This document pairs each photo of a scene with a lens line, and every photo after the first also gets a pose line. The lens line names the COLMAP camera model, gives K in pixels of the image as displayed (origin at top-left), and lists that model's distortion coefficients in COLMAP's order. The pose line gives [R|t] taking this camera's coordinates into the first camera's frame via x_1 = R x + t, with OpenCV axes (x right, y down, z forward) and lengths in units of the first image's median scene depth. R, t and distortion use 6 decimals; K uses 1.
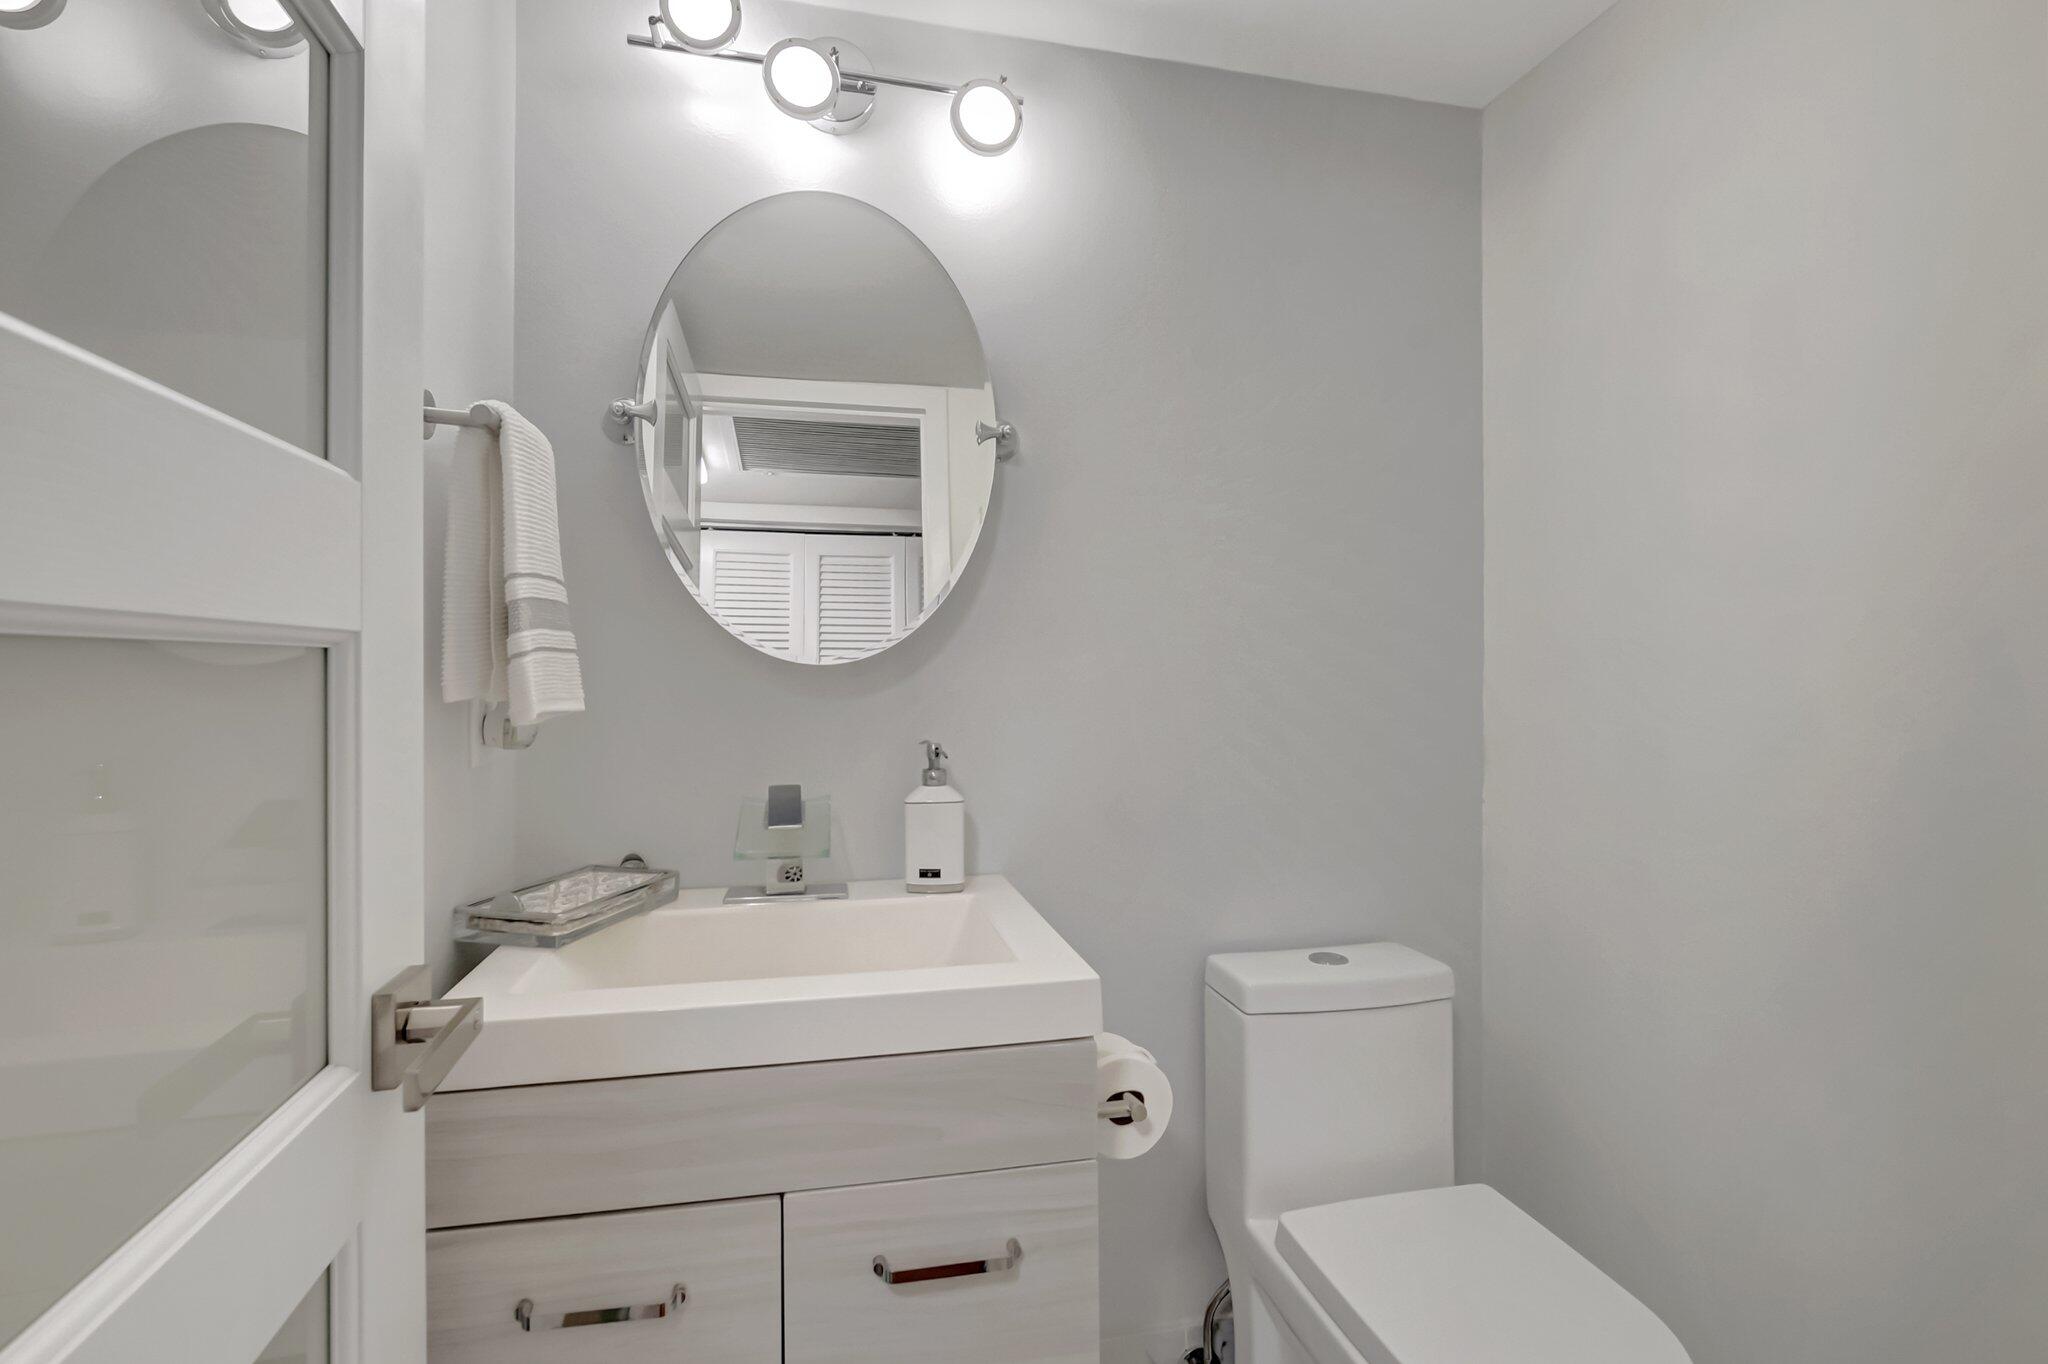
lens RADIAL K [[962.9, 0, 1041.8], [0, 962.9, 674.4], [0, 0, 1]] dist [-0.013104, 0.000214]
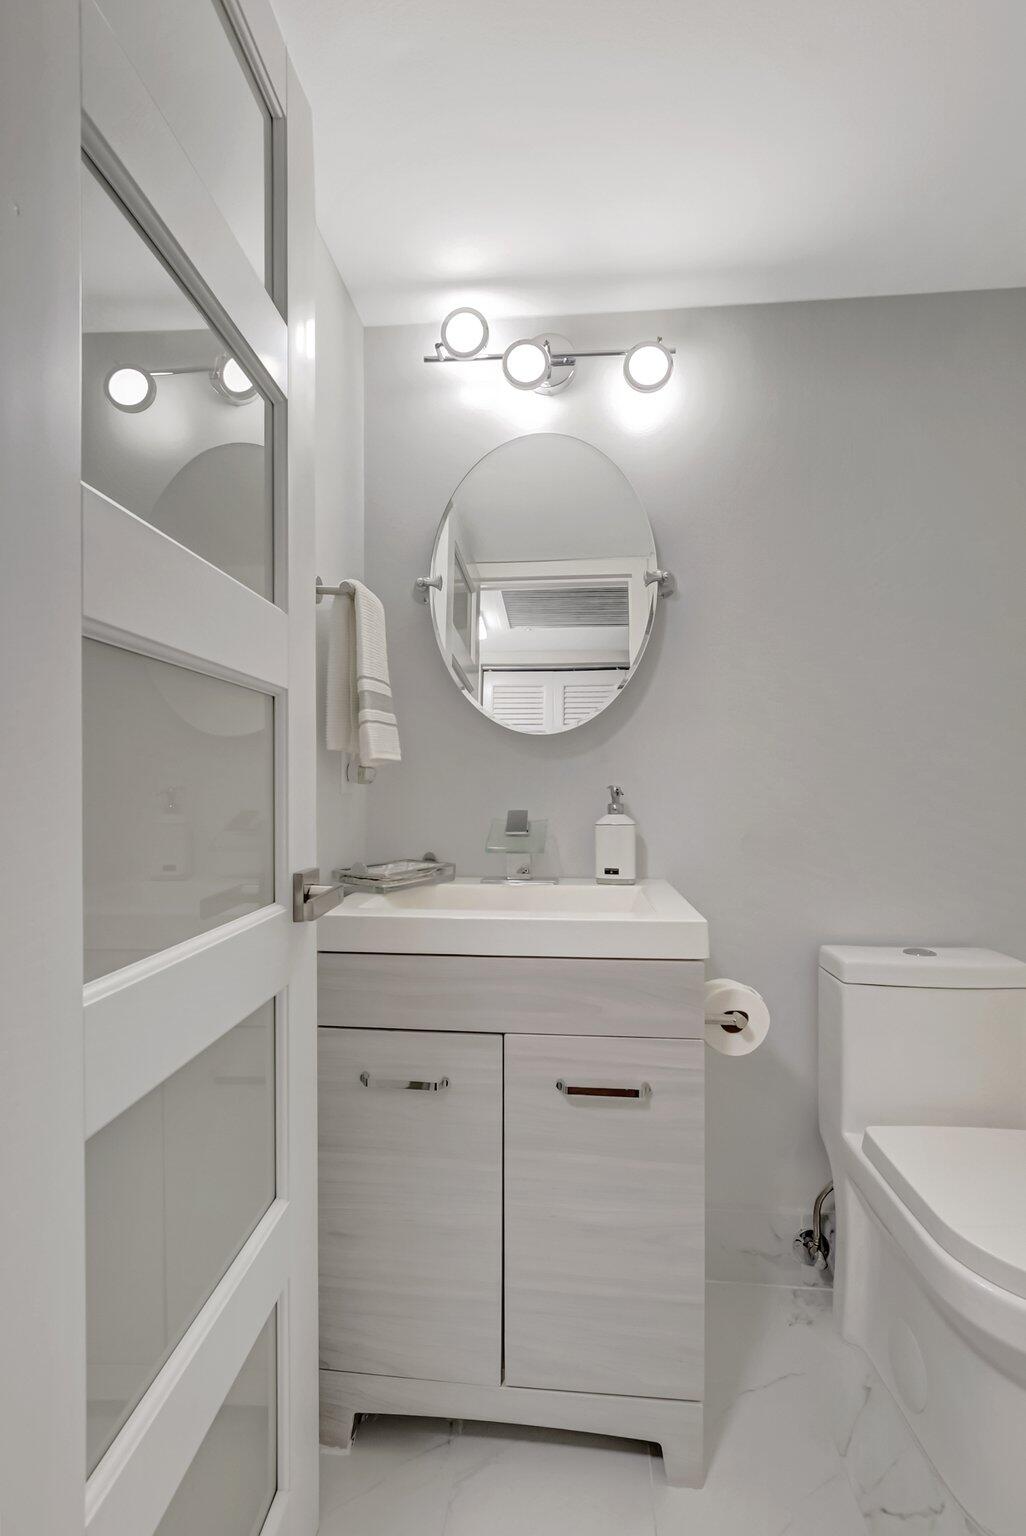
lens RADIAL K [[722.2, 0, 513.0], [0, 722.2, 768.0], [0, 0, 1]] dist [-0.013104, 0.000214]
pose [[0.951967, -0.012262, -0.305955, 0.086848], [0.006686, 0.999792, -0.019268, 0.068062], [0.306127, 0.016297, 0.951851, -0.128743]]
